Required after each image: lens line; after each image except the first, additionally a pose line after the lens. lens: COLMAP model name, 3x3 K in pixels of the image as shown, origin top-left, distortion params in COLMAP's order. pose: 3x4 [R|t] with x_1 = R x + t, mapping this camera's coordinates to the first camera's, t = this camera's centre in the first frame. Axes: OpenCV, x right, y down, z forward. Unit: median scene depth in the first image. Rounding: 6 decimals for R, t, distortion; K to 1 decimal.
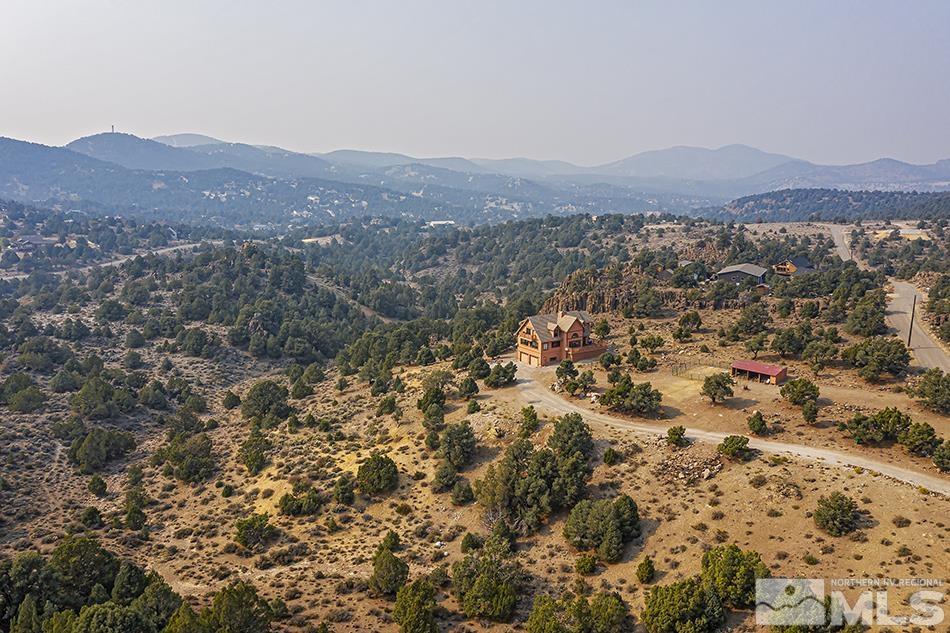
lens RADIAL K [[772.8, 0, 474.5], [0, 772.8, 316.5], [0, 0, 1]] dist [-0.002268, -0.002960]
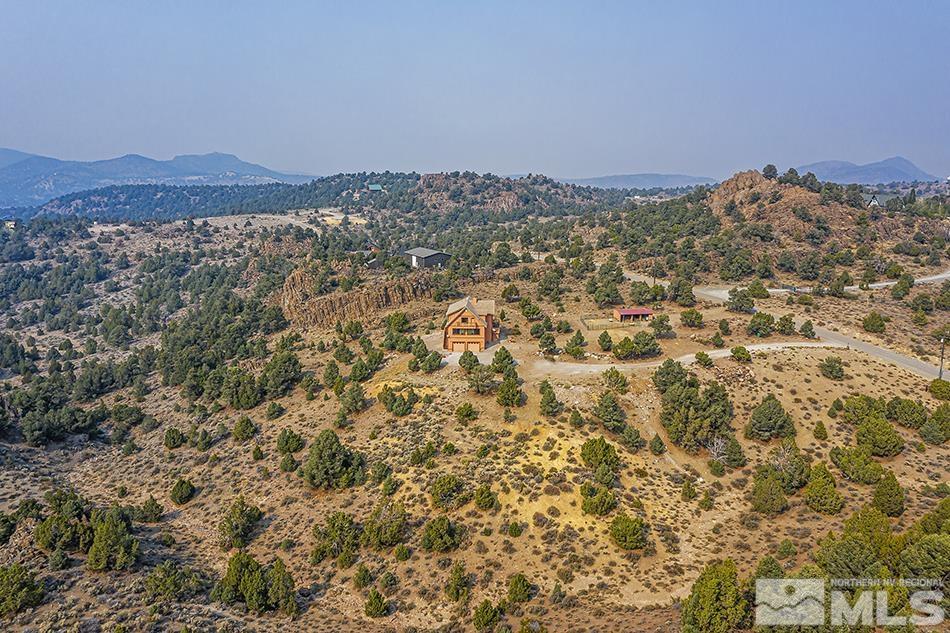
lens RADIAL K [[772.8, 0, 474.0], [0, 772.8, 316.5], [0, 0, 1]] dist [-0.002268, -0.002960]
pose [[0.554780, -0.160346, 0.816399, -1.125370], [0.155813, 0.983915, 0.087365, -0.109140], [-0.817277, 0.078737, 0.570841, 0.558540]]
